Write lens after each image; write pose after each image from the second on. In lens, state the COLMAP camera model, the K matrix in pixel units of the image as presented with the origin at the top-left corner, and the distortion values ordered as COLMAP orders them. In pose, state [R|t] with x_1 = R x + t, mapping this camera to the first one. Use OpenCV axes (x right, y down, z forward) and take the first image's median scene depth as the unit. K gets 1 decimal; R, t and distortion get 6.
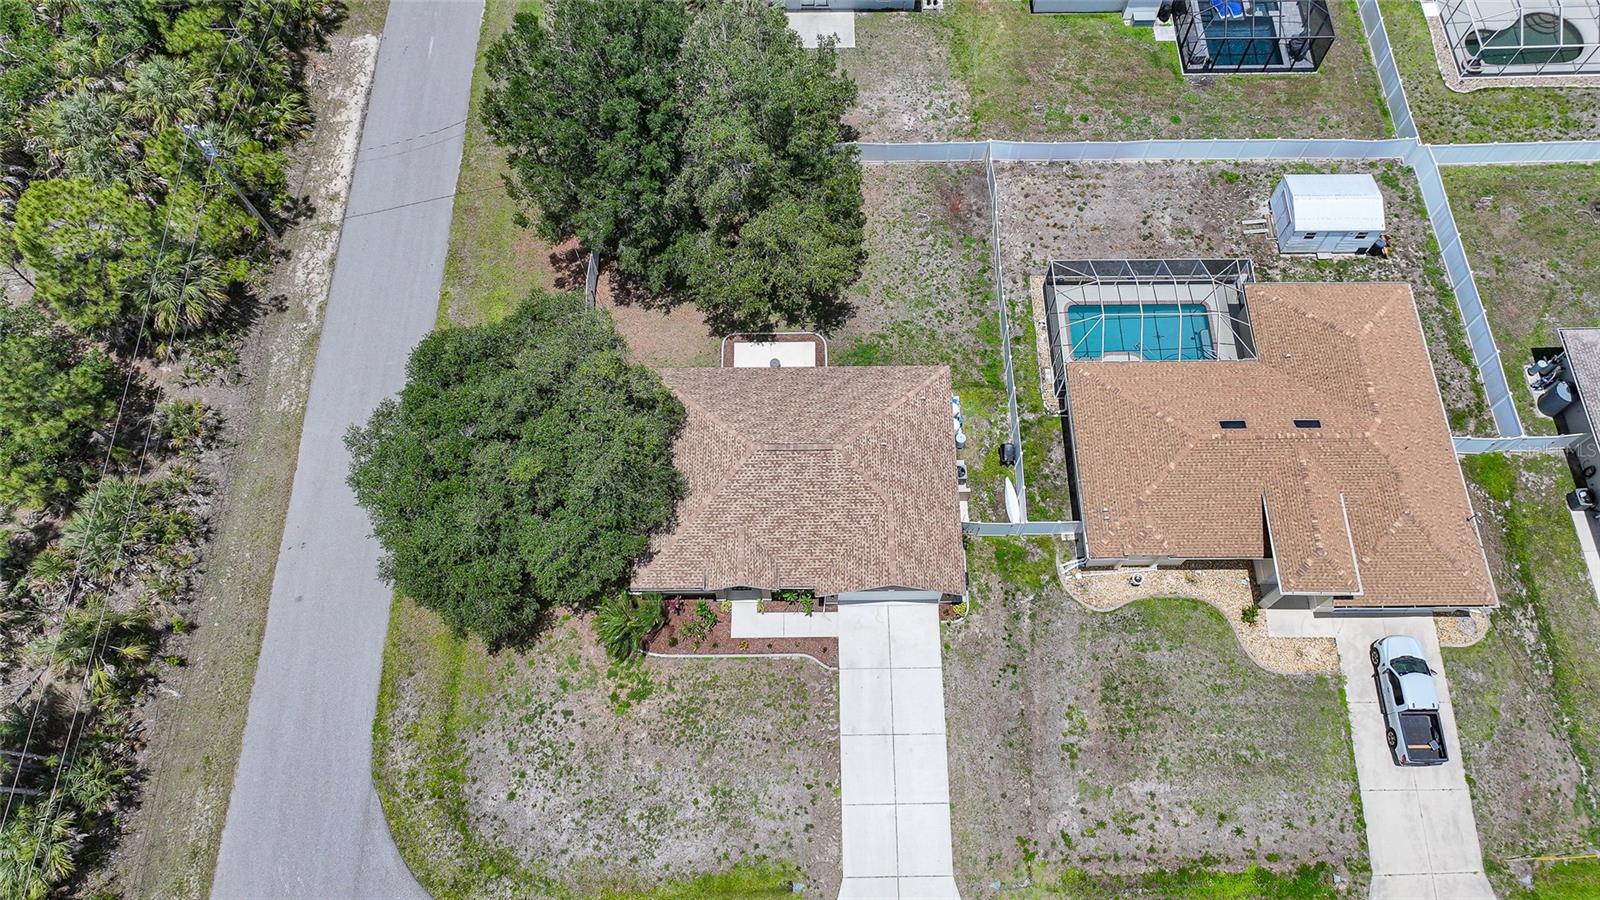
lens RADIAL K [[1111.7, 0, 806.1], [0, 1111.7, 441.2], [0, 0, 1]] dist [0.005494, 0.001710]
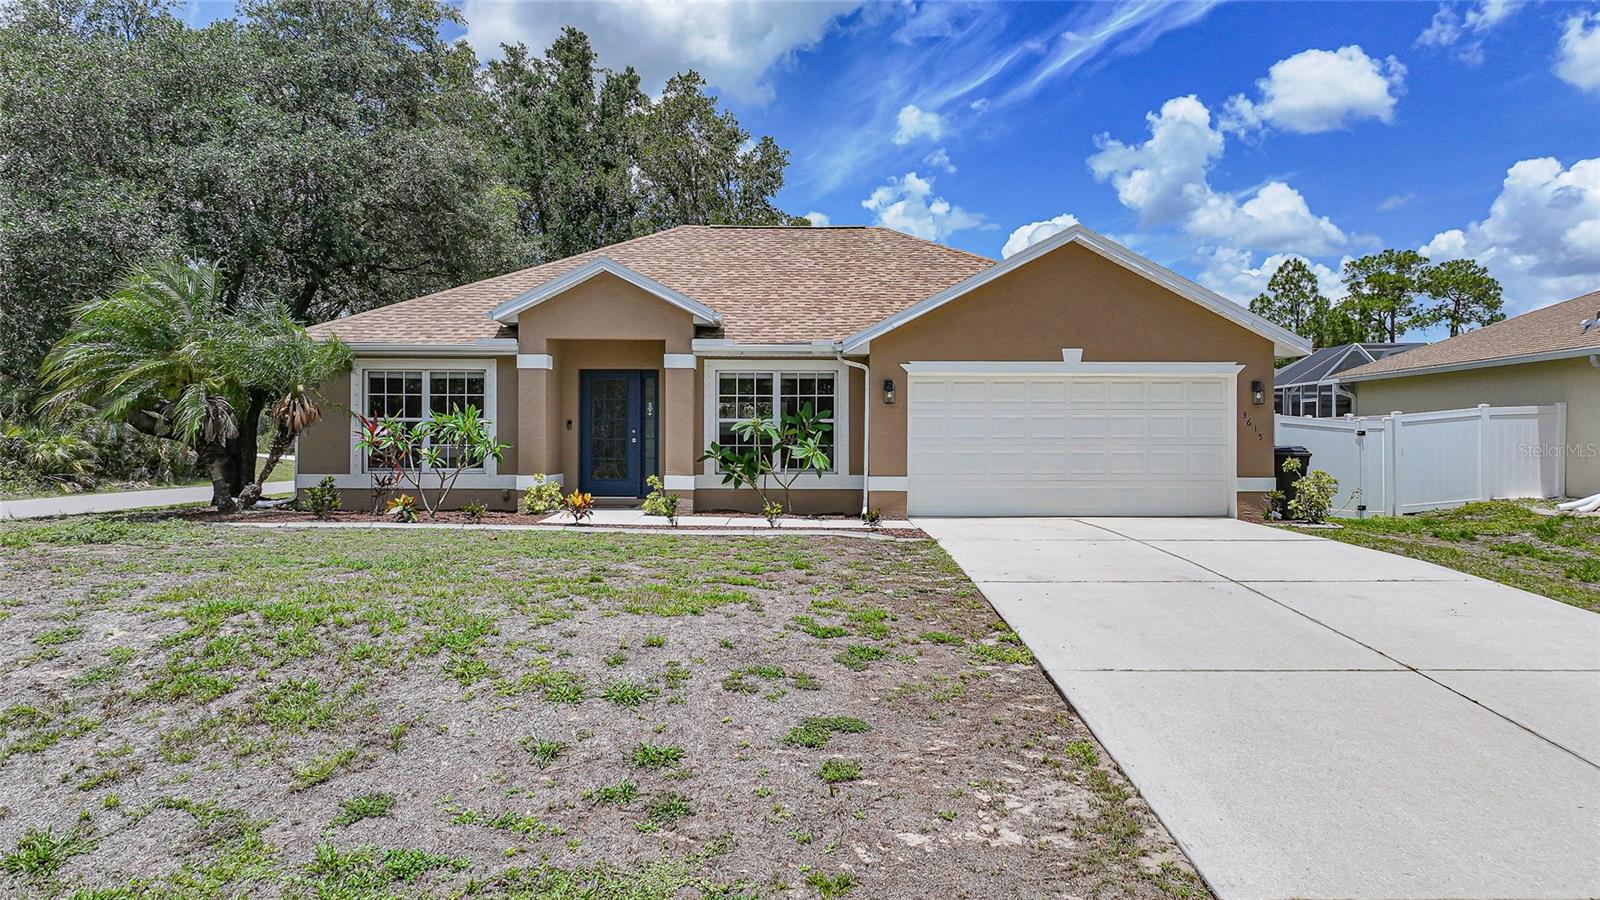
lens RADIAL K [[1123.3, 0, 805.7], [0, 1123.3, 443.4], [0, 0, 1]] dist [-0.006447, 0.023300]
pose [[0.999994, 0.003226, 0.001601, -0.000317], [0.000102, 0.419094, -0.907943, 0.437453], [-0.003600, 0.907937, 0.419091, 0.888181]]
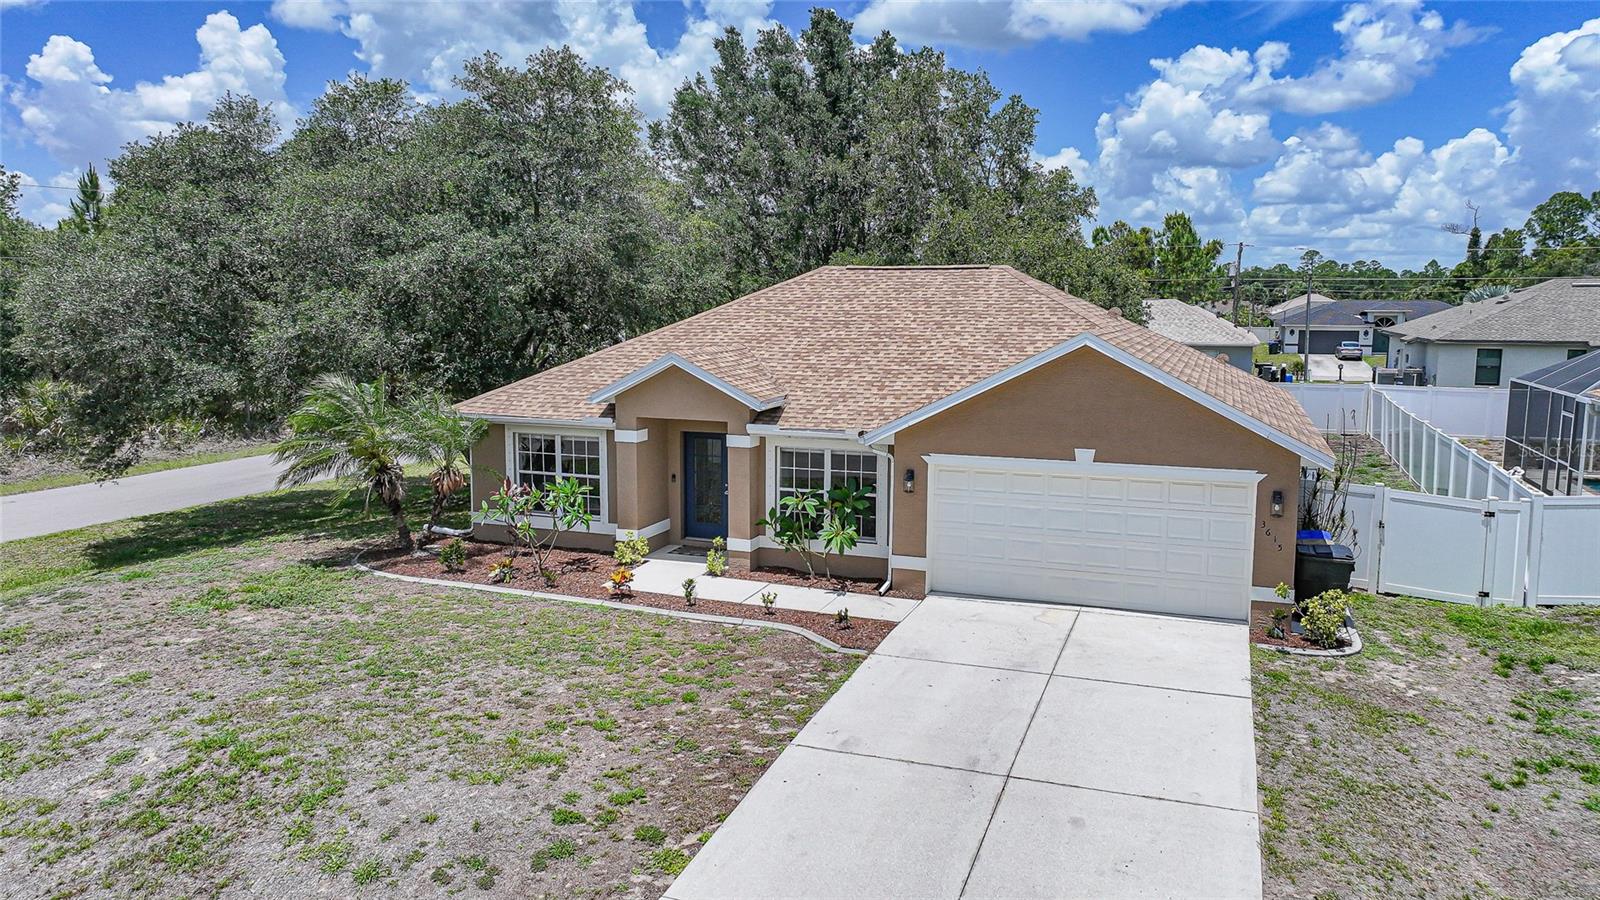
lens RADIAL K [[1120.8, 0, 805.5], [0, 1120.8, 452.5], [0, 0, 1]] dist [0.001629, 0.010271]
pose [[0.933606, 0.053297, -0.354314, 0.116621], [-0.327492, 0.528100, -0.783492, 0.419144], [0.145355, 0.847508, 0.510492, 0.819061]]
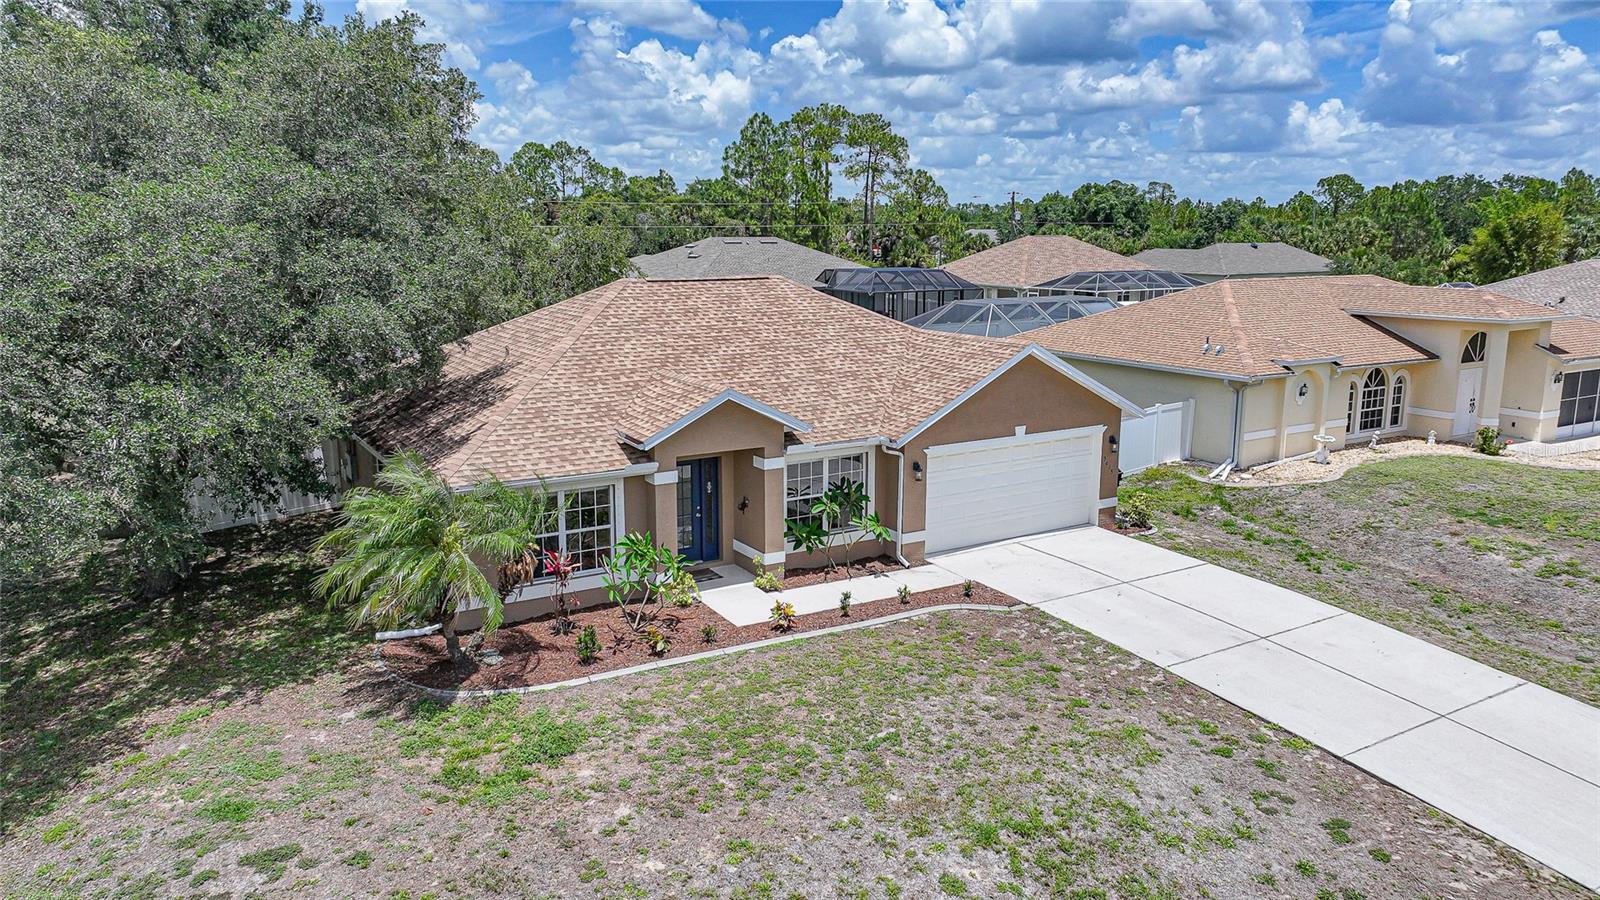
lens RADIAL K [[1120.8, 0, 805.5], [0, 1120.8, 452.5], [0, 0, 1]] dist [0.001629, 0.010271]
pose [[0.855271, -0.101061, 0.508231, -0.229885], [0.469558, 0.565953, -0.677652, 0.406620], [-0.219150, 0.818220, 0.531497, 0.784655]]
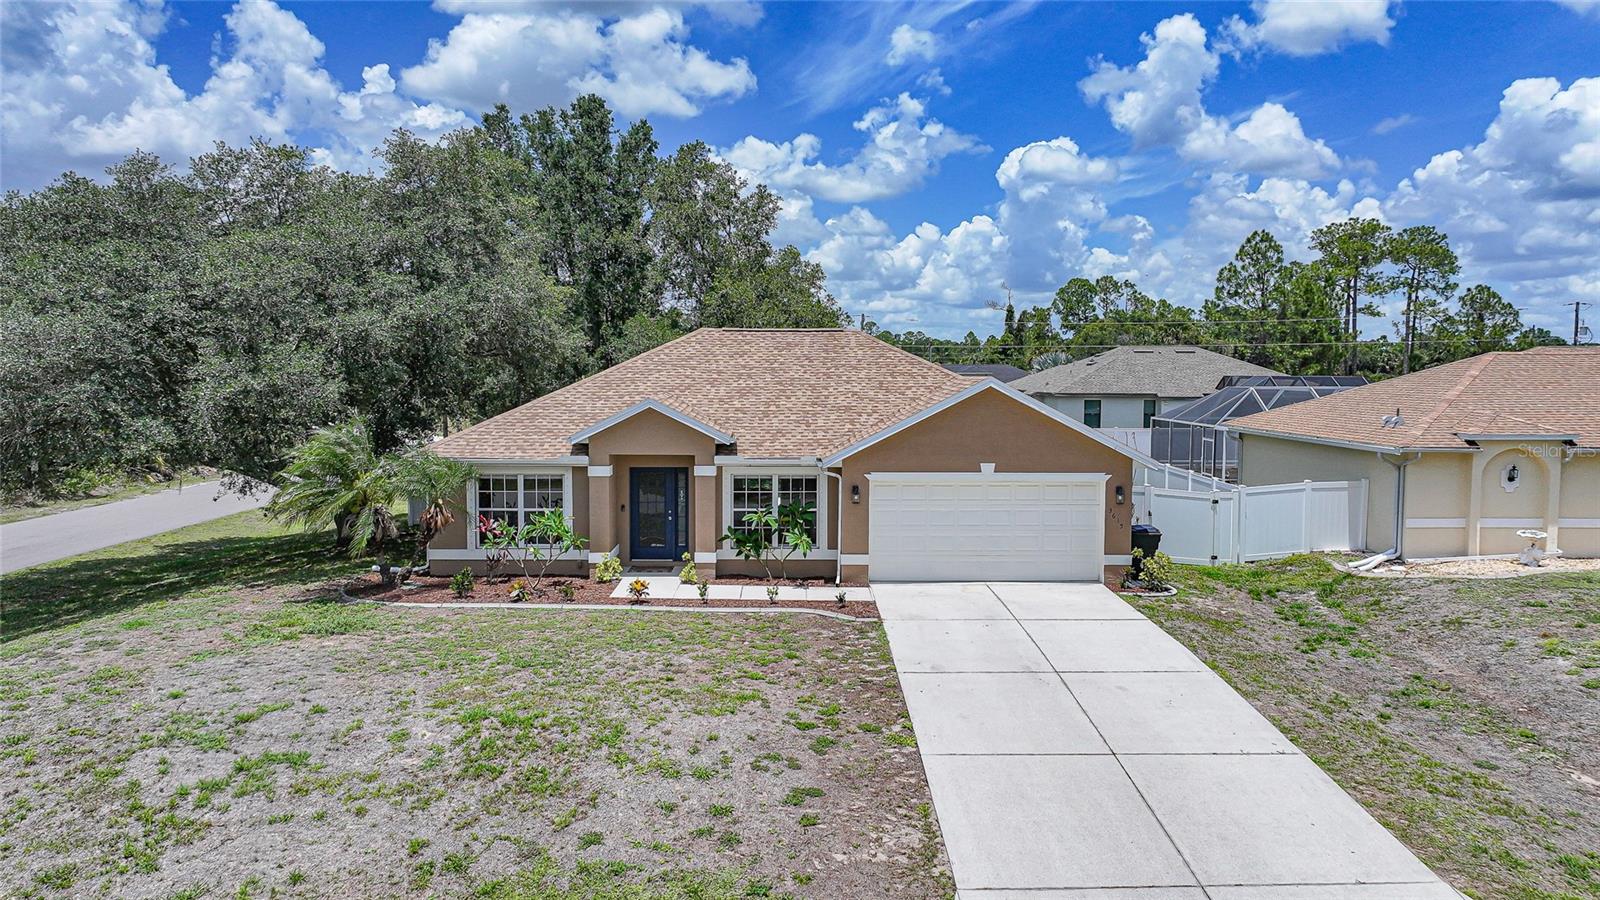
lens RADIAL K [[1120.8, 0, 805.5], [0, 1120.8, 452.5], [0, 0, 1]] dist [0.001629, 0.010271]
pose [[0.999966, 0.003917, 0.007224, 0.000631], [0.004410, 0.485965, -0.873967, 0.521927], [-0.006934, 0.873970, 0.485931, 0.777774]]
